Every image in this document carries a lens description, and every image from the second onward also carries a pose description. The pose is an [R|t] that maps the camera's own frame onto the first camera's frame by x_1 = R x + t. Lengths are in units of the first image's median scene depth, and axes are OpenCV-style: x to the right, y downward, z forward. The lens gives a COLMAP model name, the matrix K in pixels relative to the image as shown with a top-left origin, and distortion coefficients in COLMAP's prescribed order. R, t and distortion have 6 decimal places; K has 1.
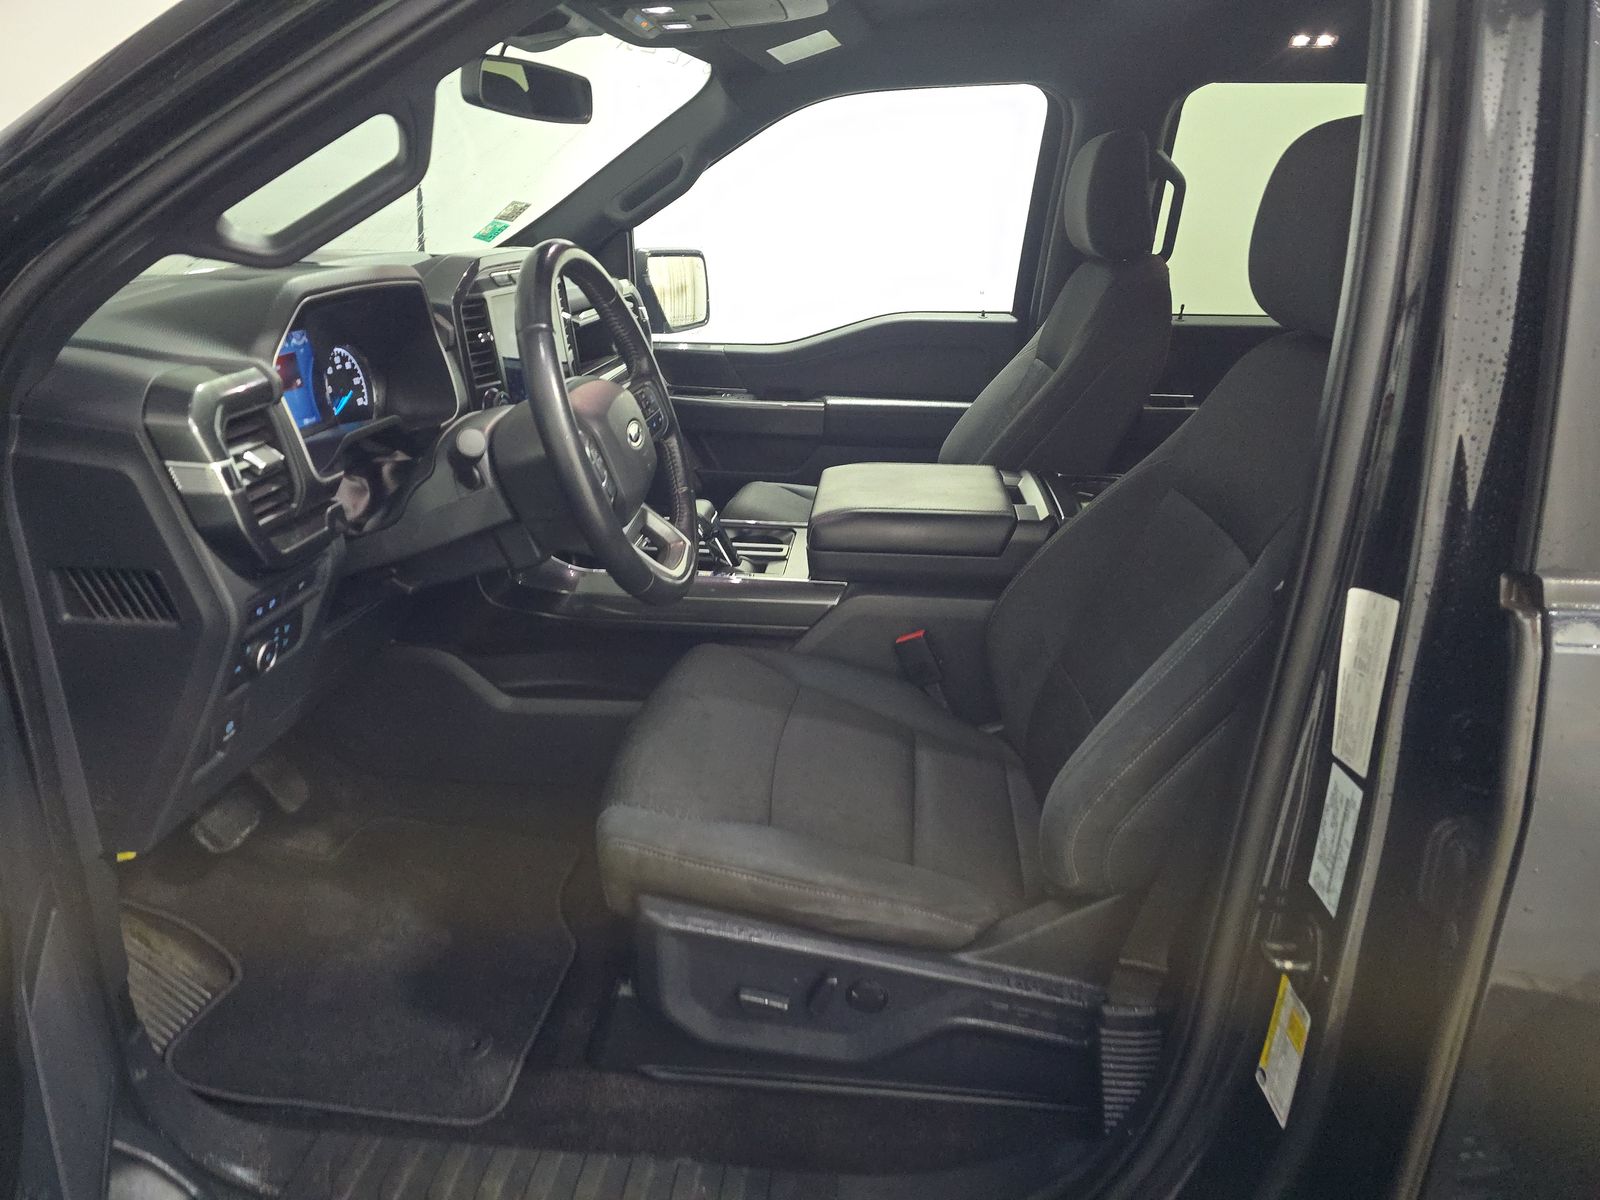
lens RADIAL K [[1112.0, 0, 800.0], [0, 1112.0, 600.0], [0, 0, 1]] dist [0.096159, -0.088325]
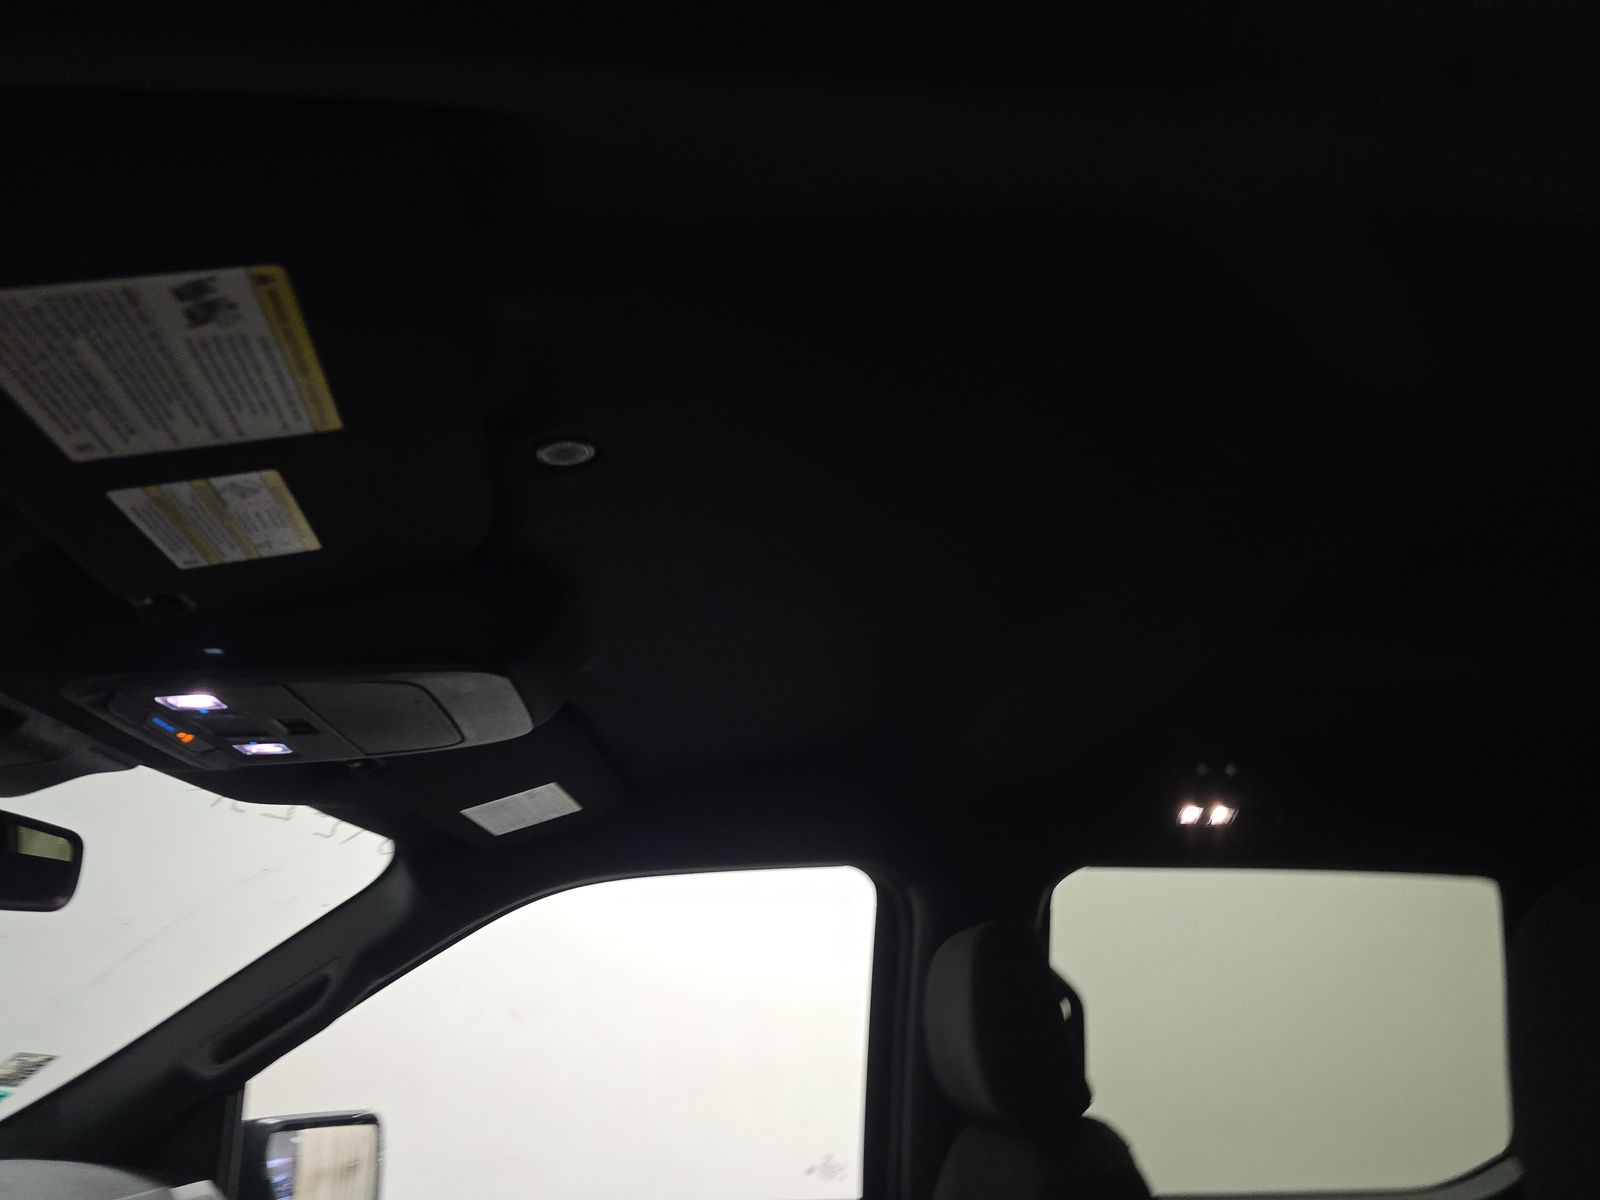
lens RADIAL K [[1112.0, 0, 800.0], [0, 1112.0, 600.0], [0, 0, 1]] dist [0.096159, -0.088325]
pose [[0.986892, 0.035570, 0.157410, 0.051441], [0.073851, 0.767732, -0.636501, -0.128641], [-0.143489, 0.639783, 0.755042, 0.348005]]
